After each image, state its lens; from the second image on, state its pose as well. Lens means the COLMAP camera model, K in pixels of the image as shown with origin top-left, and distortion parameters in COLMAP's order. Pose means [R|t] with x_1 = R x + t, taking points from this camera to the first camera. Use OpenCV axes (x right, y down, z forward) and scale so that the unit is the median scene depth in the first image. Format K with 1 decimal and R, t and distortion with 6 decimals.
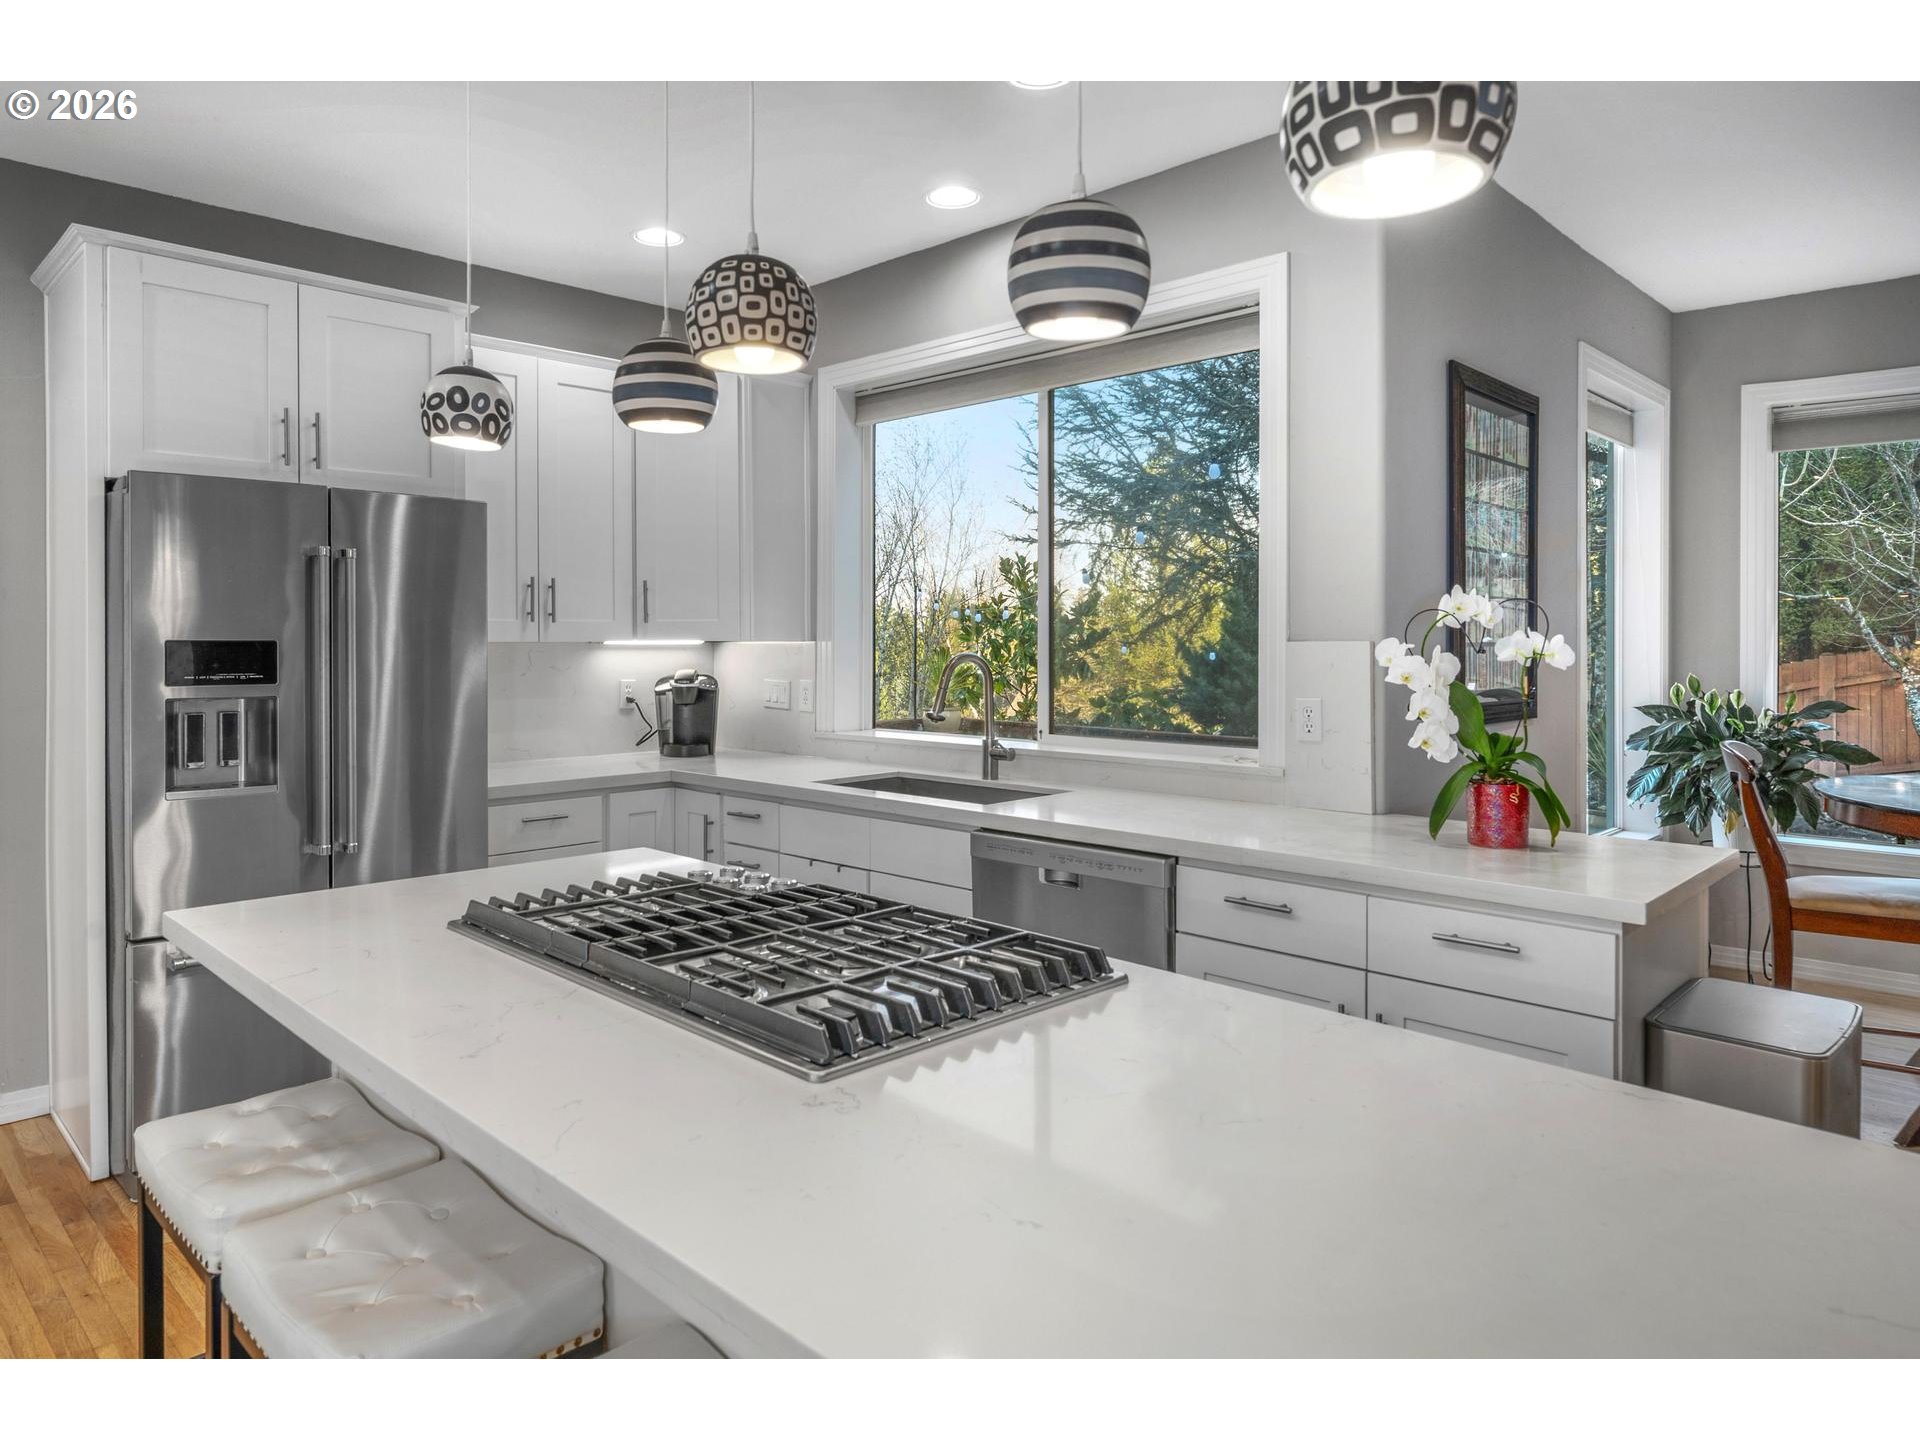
lens RADIAL K [[1188.1, 0, 959.5], [0, 1188.1, 656.4], [0, 0, 1]] dist [0.001666, -0.002743]
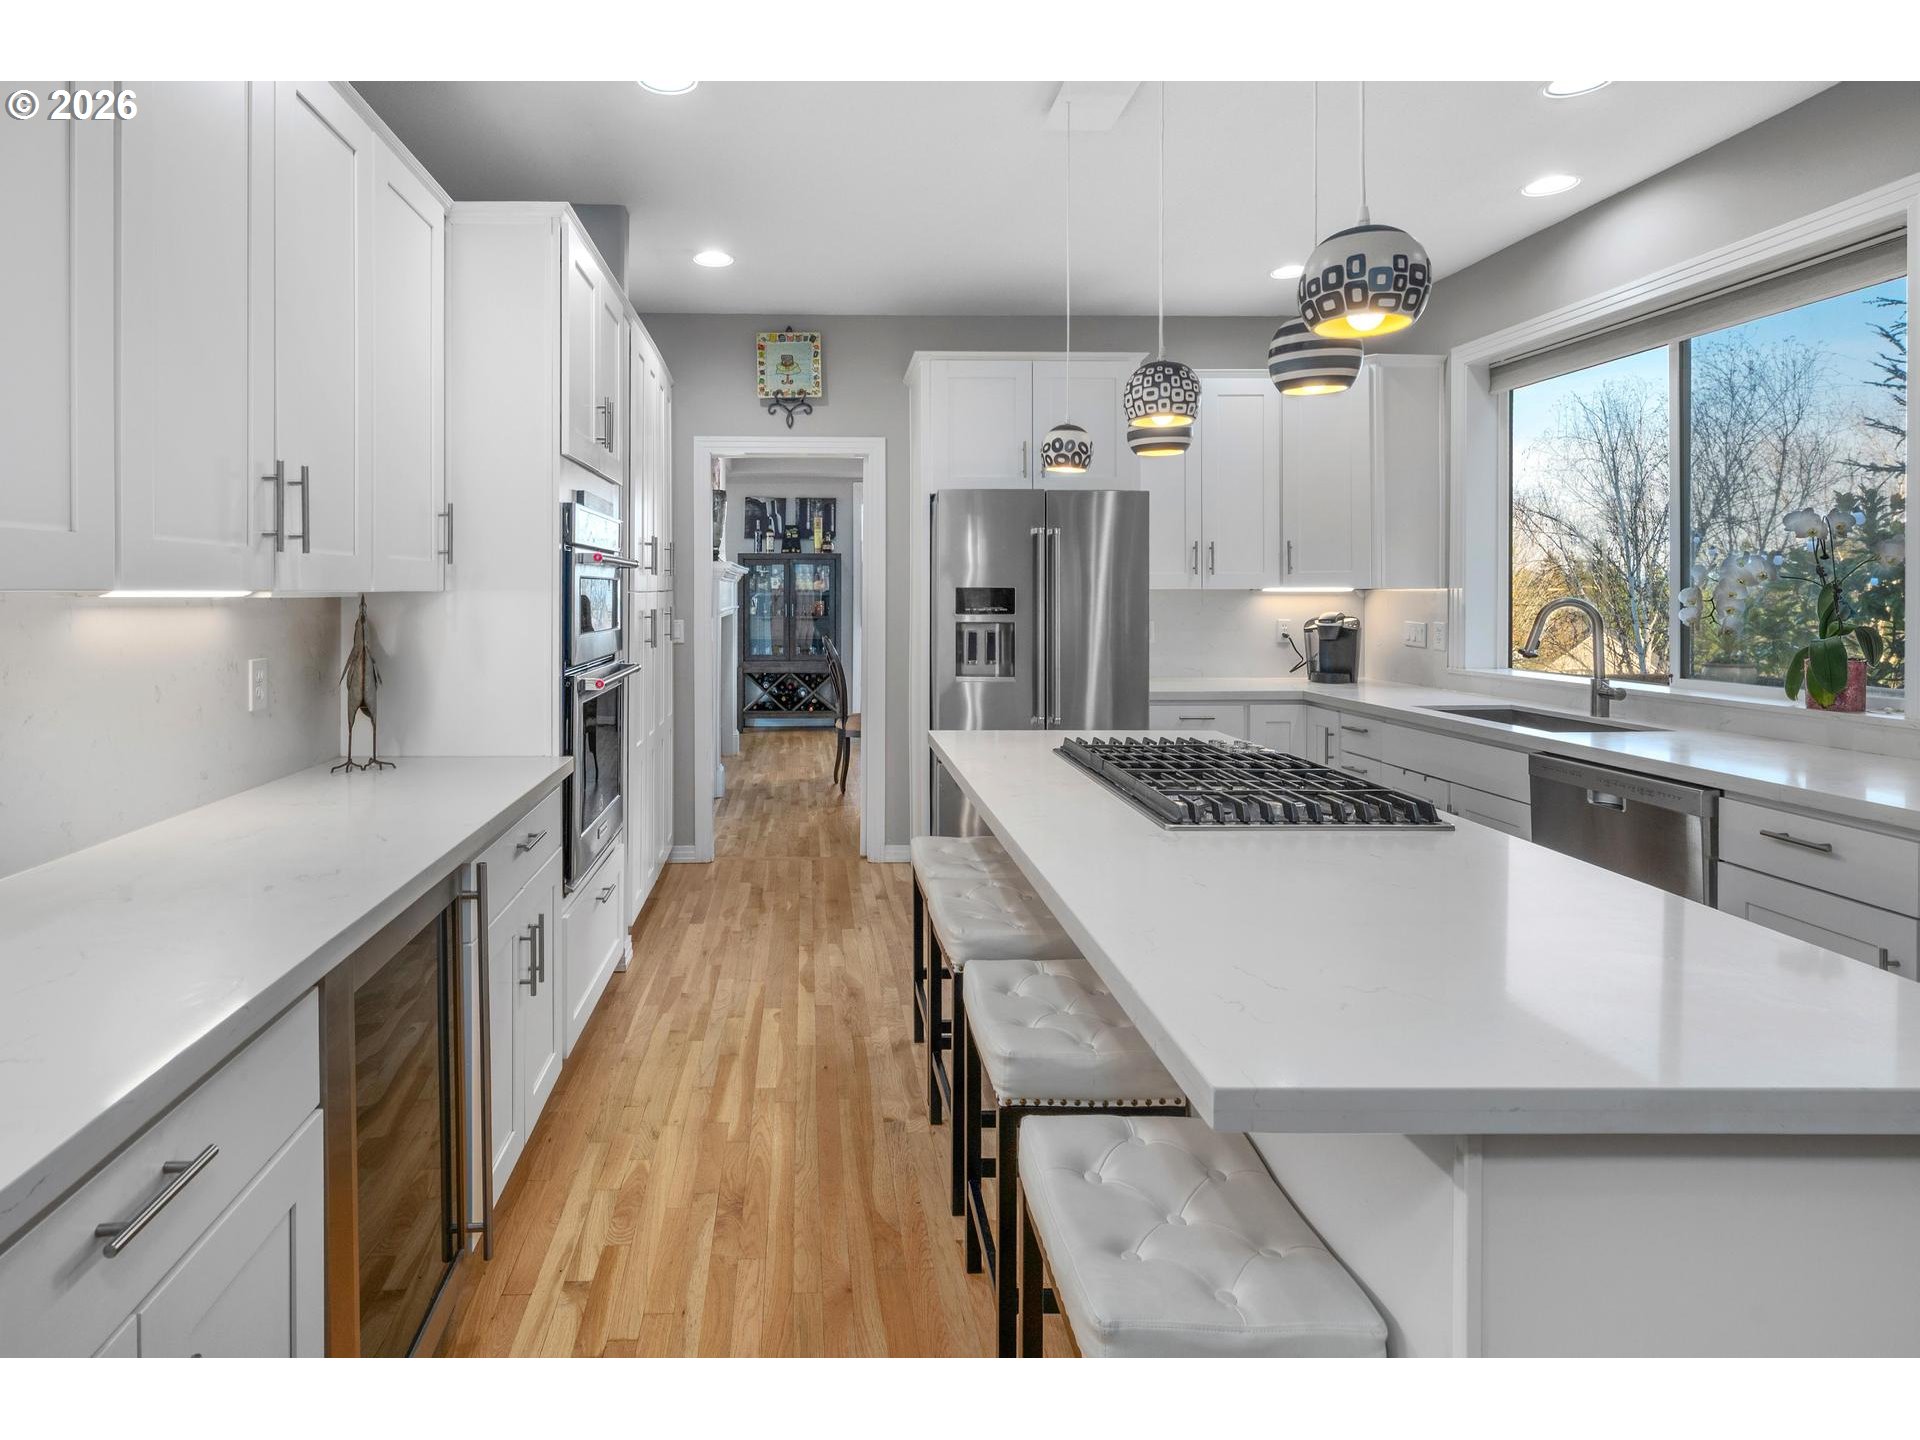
lens RADIAL K [[1188.1, 0, 959.5], [0, 1188.1, 656.4], [0, 0, 1]] dist [0.001666, -0.002743]
pose [[0.771082, 0.032346, -0.635914, 0.337893], [-0.006899, 0.999075, 0.042454, 0.009968], [0.636699, -0.028348, 0.770591, -0.251132]]
